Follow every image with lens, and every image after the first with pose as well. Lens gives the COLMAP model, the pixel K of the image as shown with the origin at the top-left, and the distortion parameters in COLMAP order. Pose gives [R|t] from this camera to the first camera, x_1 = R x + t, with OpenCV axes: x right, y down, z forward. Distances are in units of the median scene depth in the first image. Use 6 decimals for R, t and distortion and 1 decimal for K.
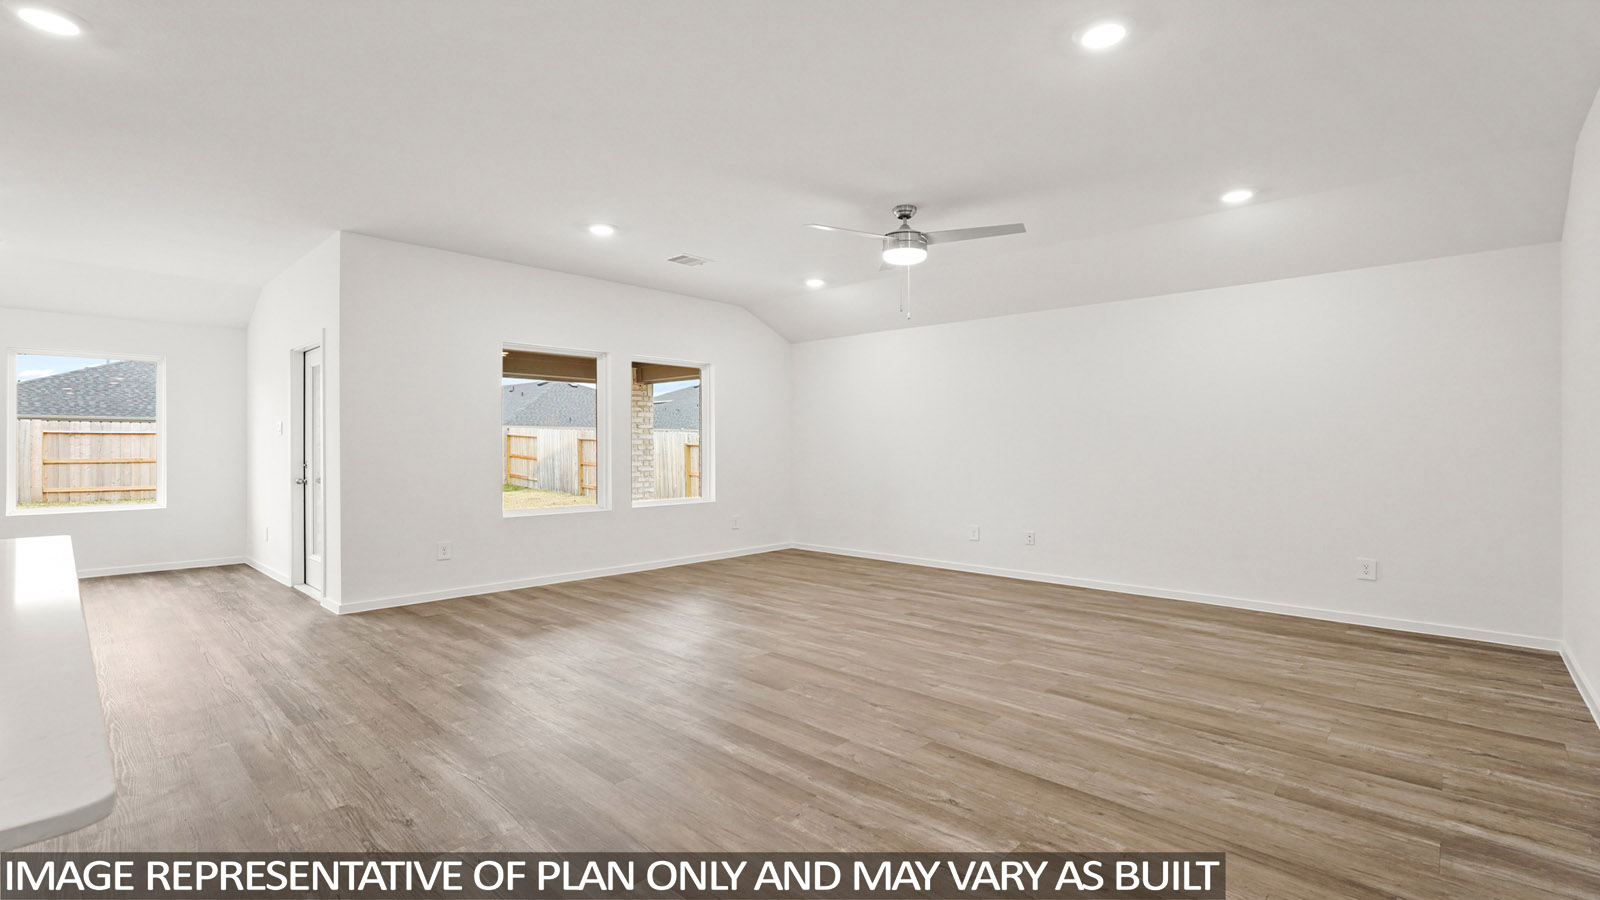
lens RADIAL K [[710.3, 0, 791.4], [0, 710.3, 444.1], [0, 0, 1]] dist [-0.009897, 0.004516]
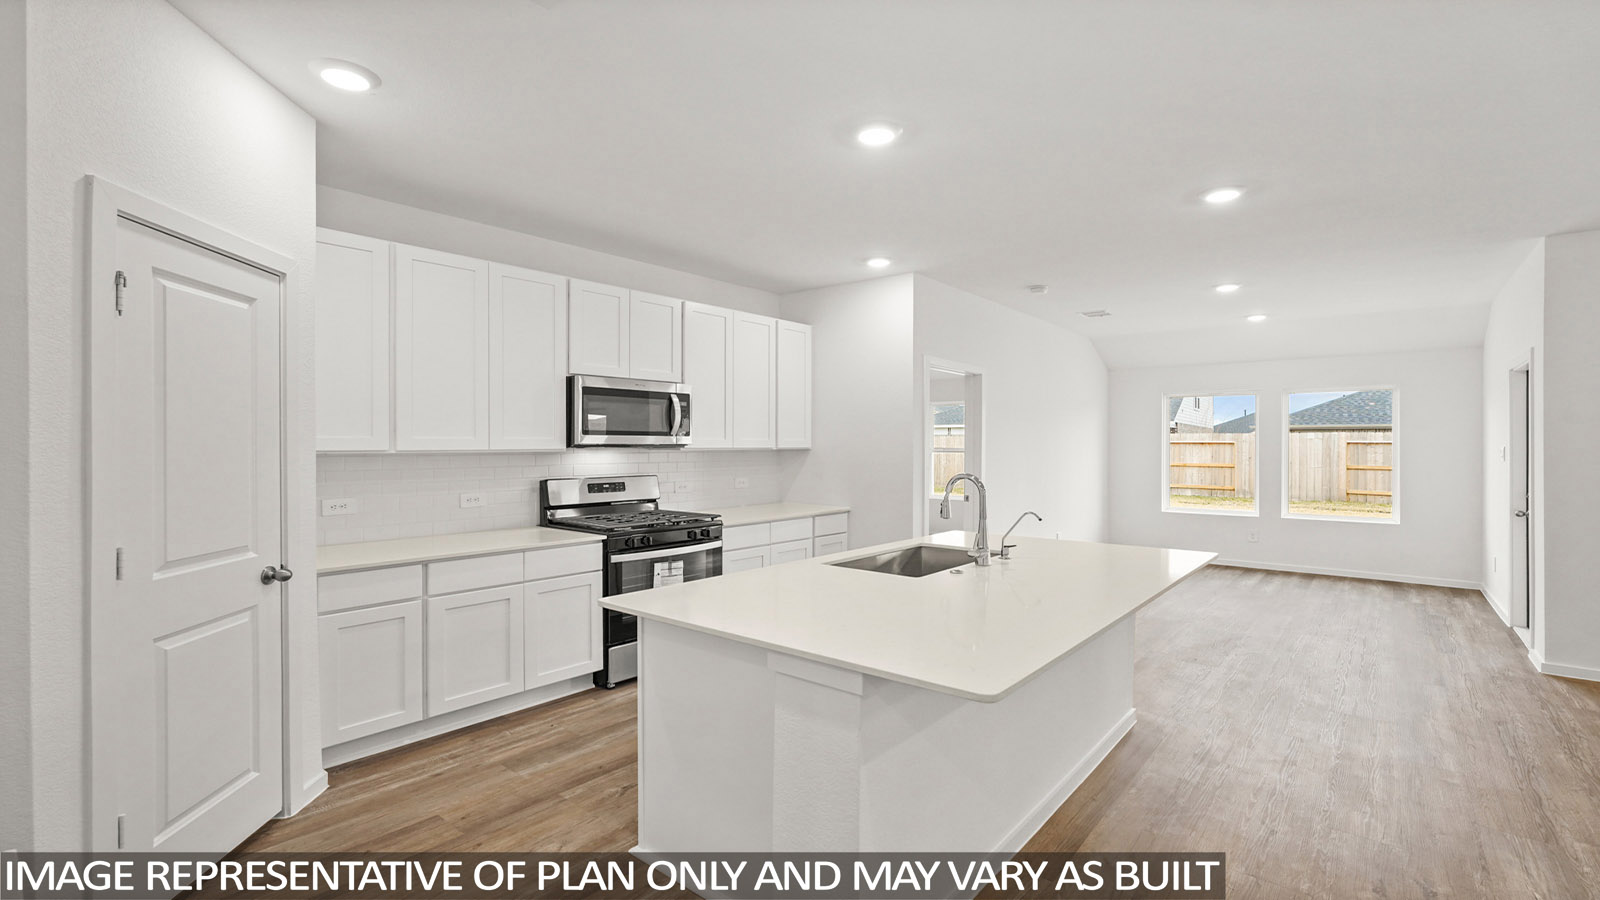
lens RADIAL K [[710.3, 0, 801.6], [0, 710.3, 448.2], [0, 0, 1]] dist [-0.009897, 0.004516]
pose [[0.072289, 0.005513, -0.997368, 0.212831], [0.000153, 0.999985, 0.005538, -0.054682], [0.997384, -0.000553, 0.072287, 0.021170]]
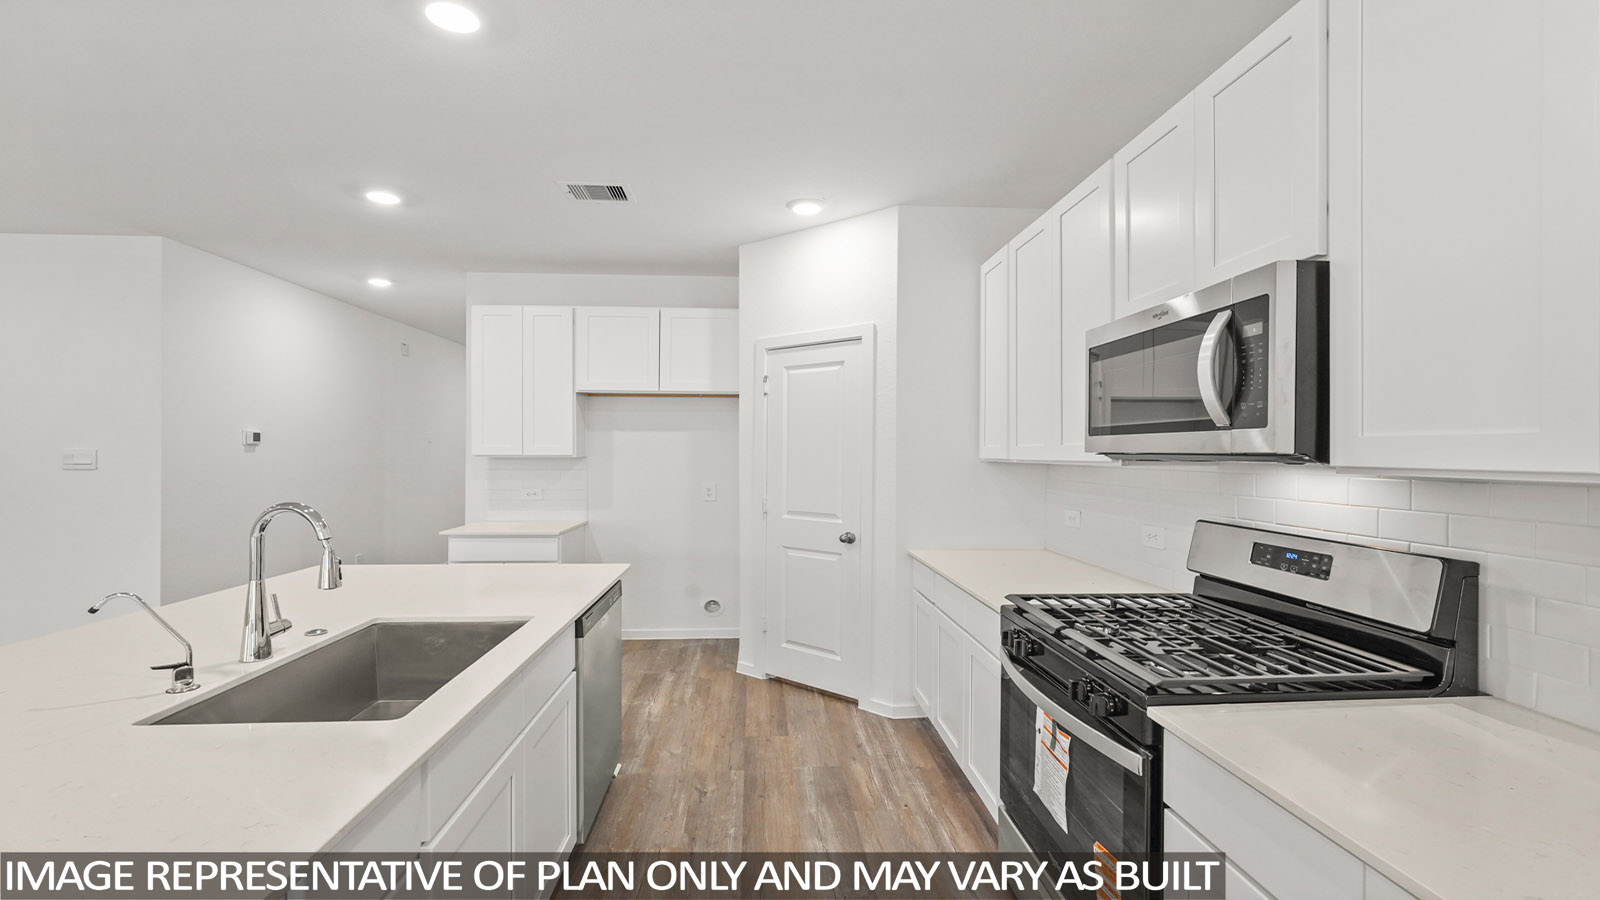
lens RADIAL K [[710.3, 0, 797.7], [0, 710.3, 453.9], [0, 0, 1]] dist [-0.009897, 0.004516]
pose [[-0.736697, -0.004786, 0.676206, -1.060164], [-0.005483, 0.999984, 0.001104, -0.053386], [-0.676201, -0.002894, -0.736711, 0.360115]]
